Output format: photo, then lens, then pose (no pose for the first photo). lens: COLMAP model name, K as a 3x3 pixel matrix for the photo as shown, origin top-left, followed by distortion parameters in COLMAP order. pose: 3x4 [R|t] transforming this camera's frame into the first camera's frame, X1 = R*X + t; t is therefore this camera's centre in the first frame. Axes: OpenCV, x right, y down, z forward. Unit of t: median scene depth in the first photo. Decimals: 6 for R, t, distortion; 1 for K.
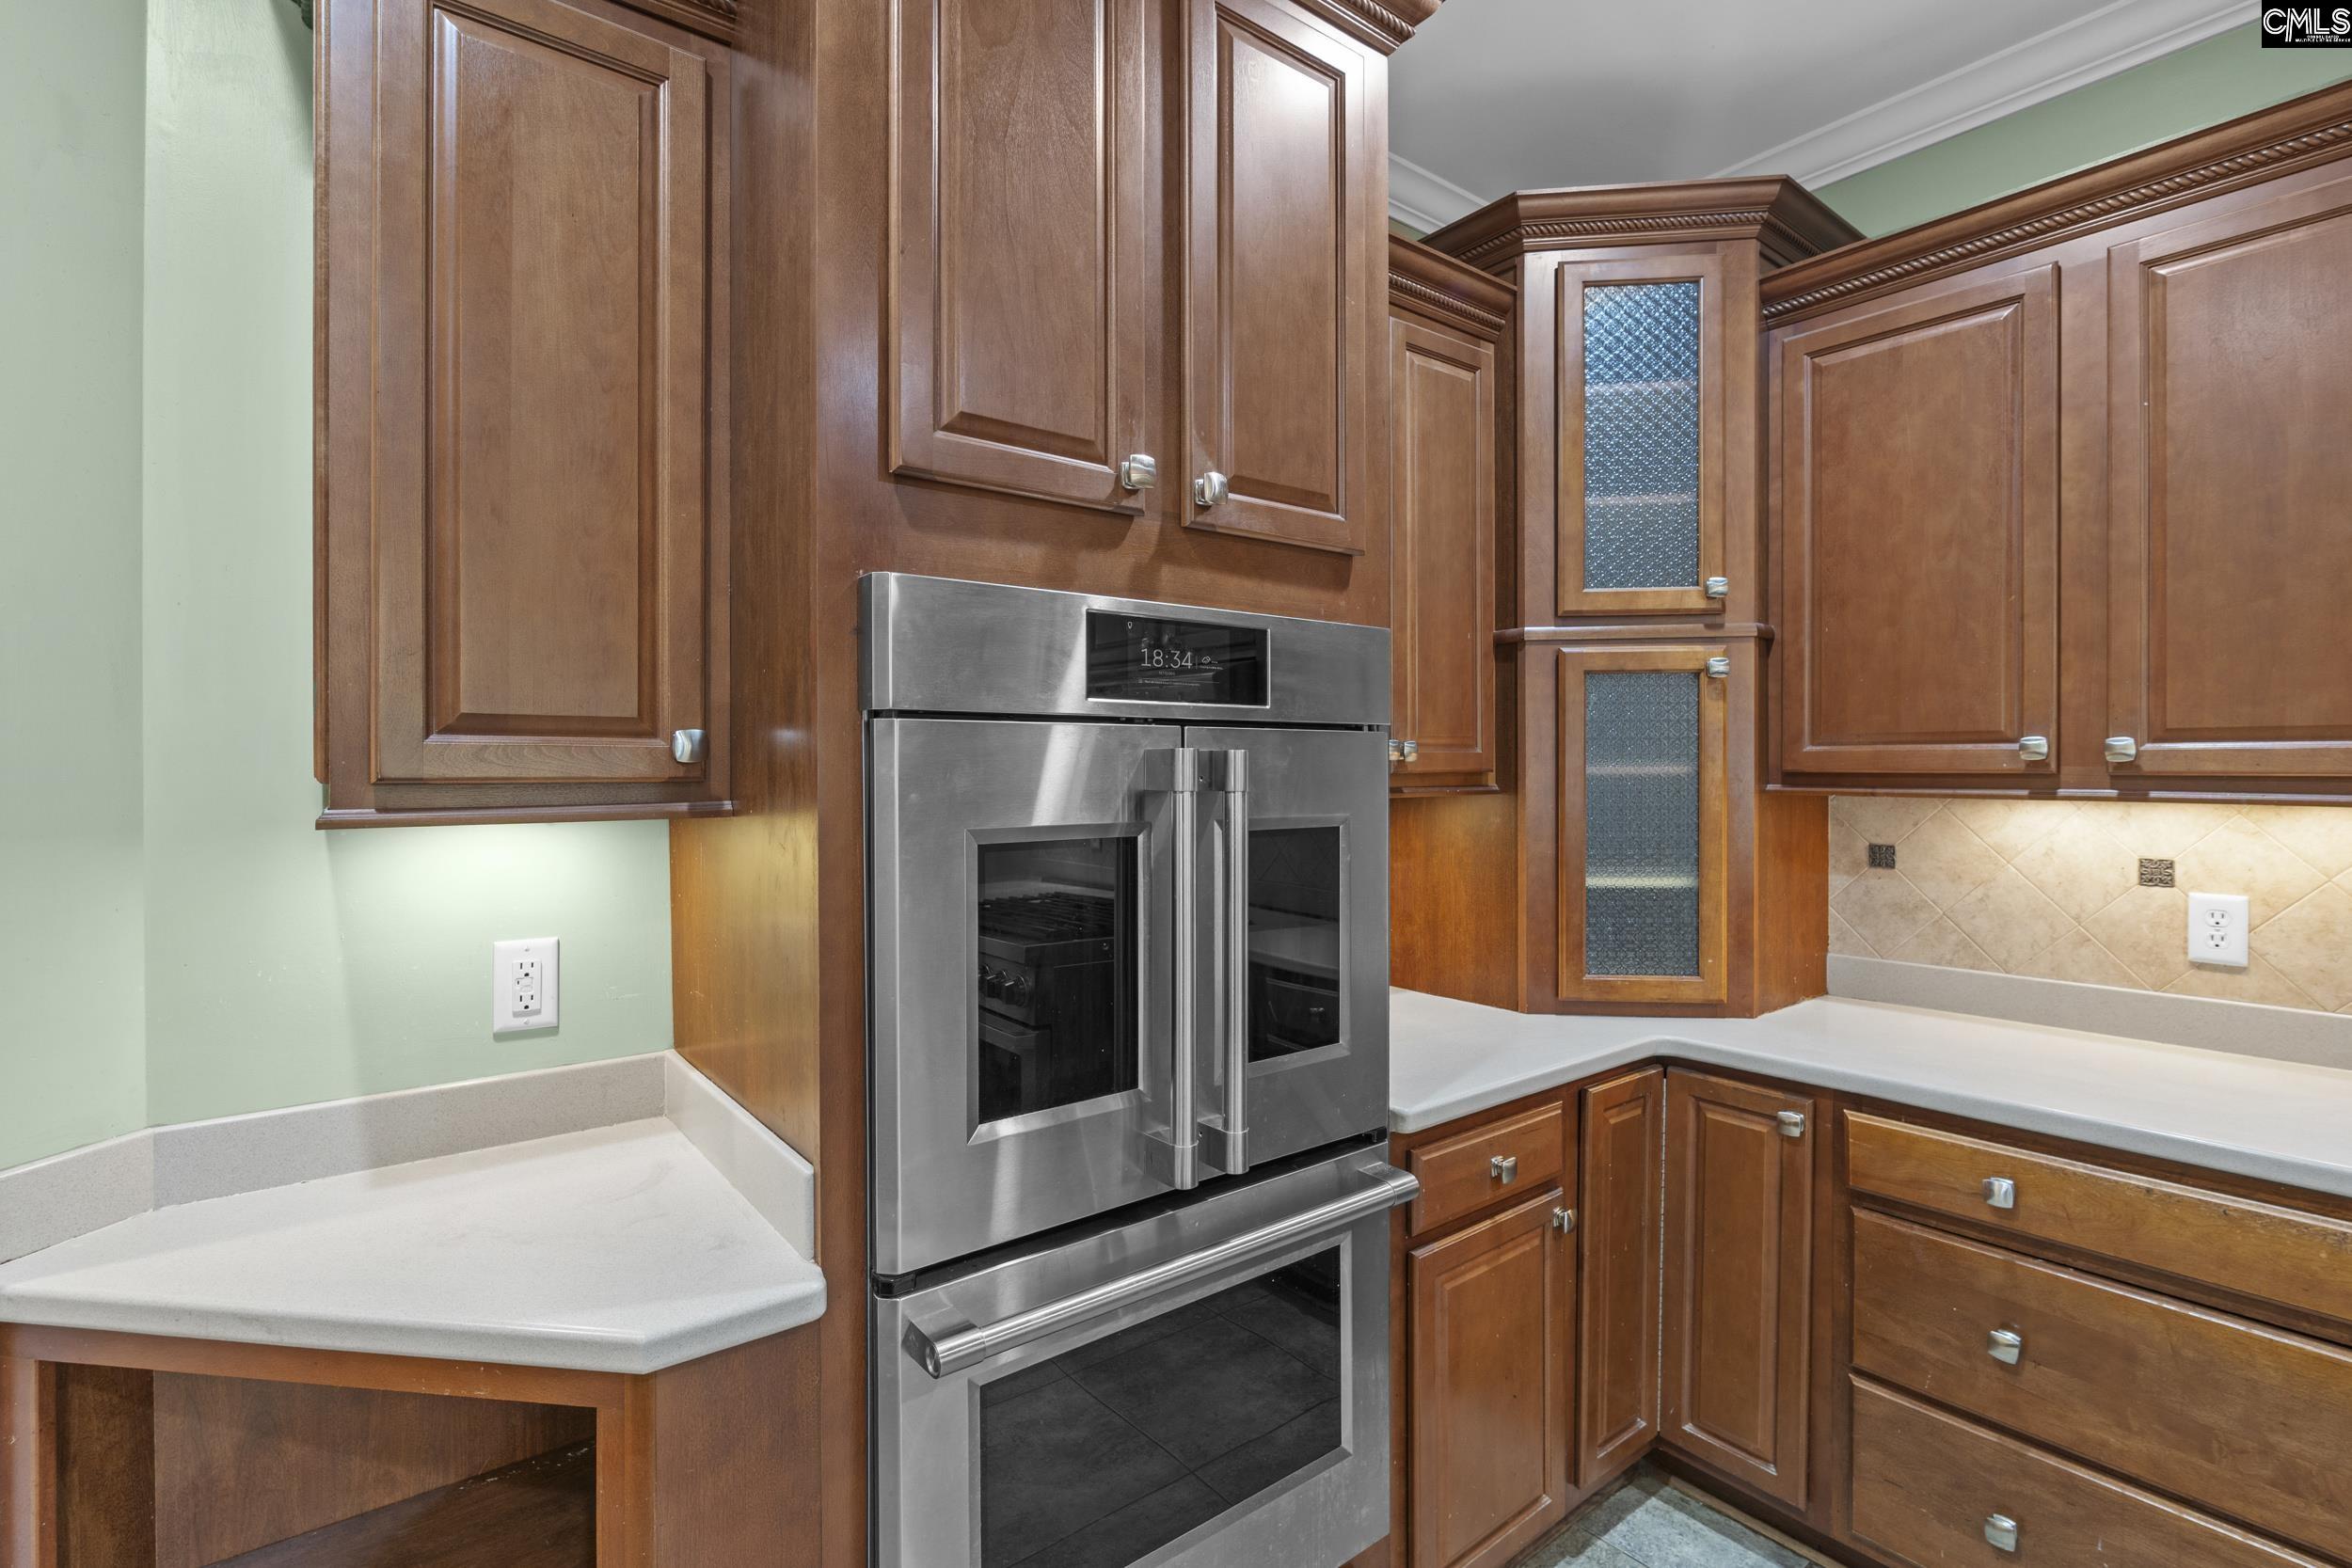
lens RADIAL K [[1083.1, 0, 1173.1], [0, 1083.1, 771.4], [0, 0, 1]] dist [-0.003634, -0.000764]
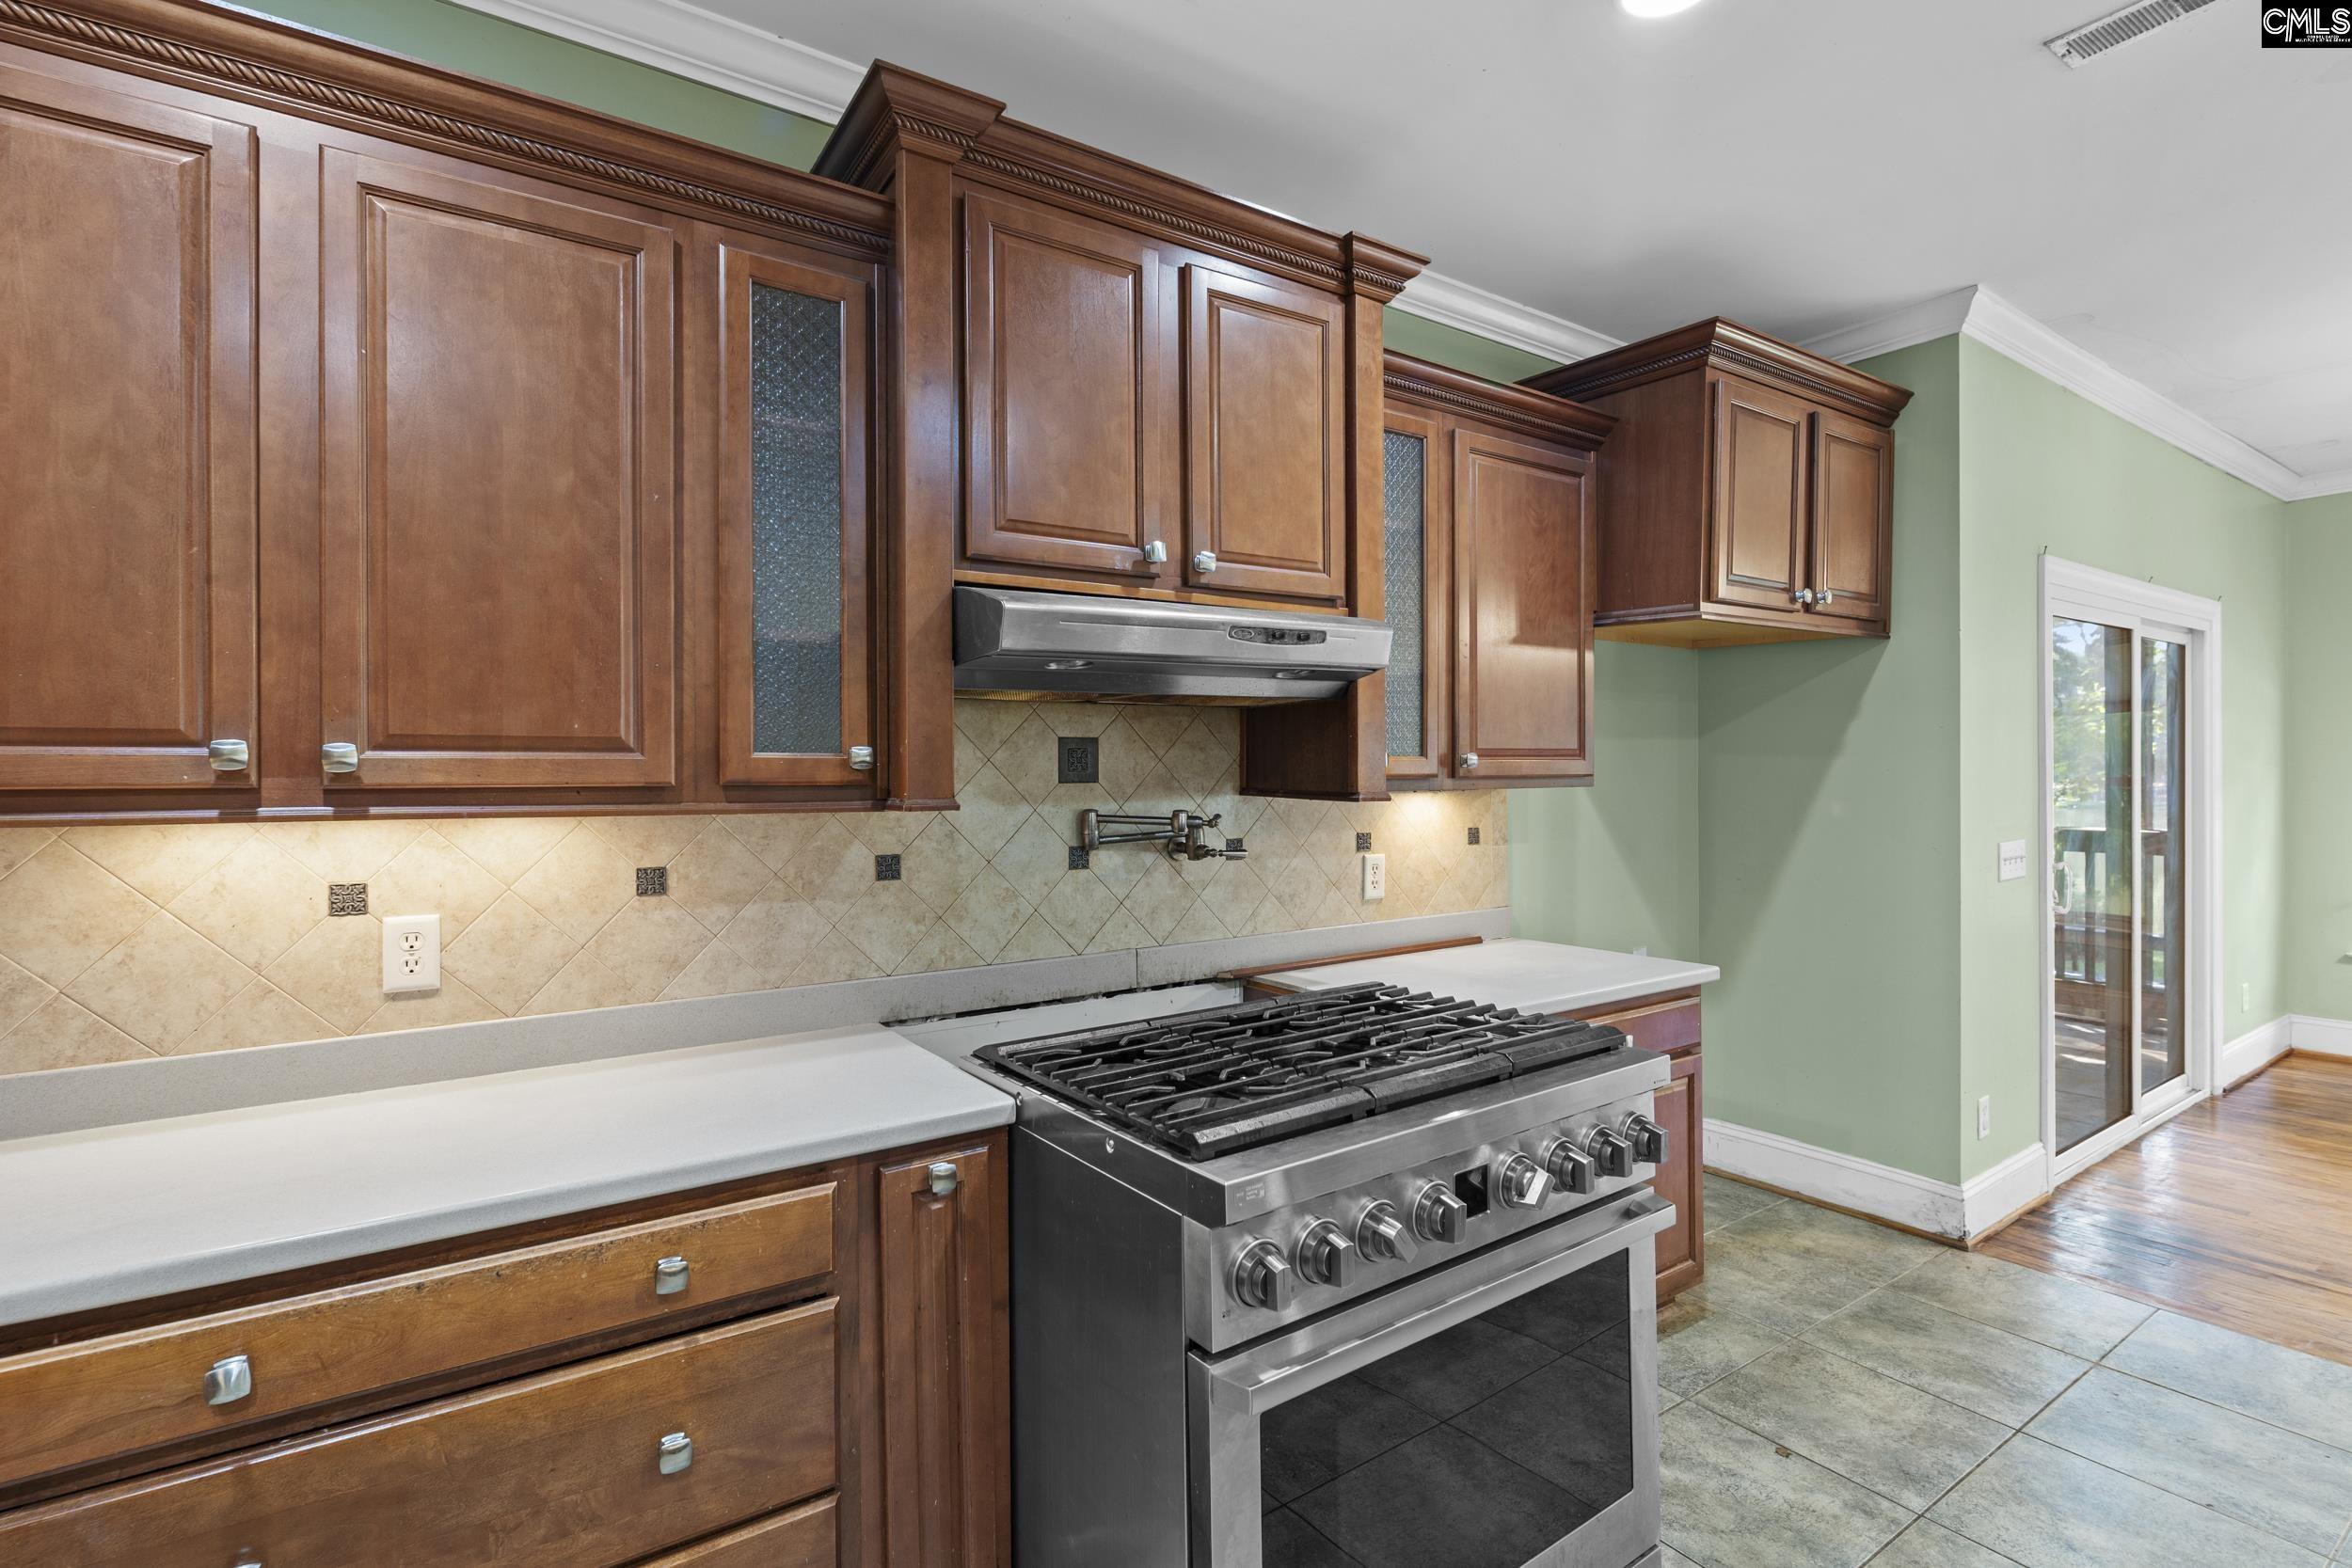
lens RADIAL K [[1083.1, 0, 1172.9], [0, 1083.1, 776.3], [0, 0, 1]] dist [-0.003634, -0.000764]
pose [[0.075489, -0.002119, 0.997144, 0.095436], [0.009243, 0.999956, 0.001425, -0.001258], [-0.997104, 0.009109, 0.075505, 0.287467]]
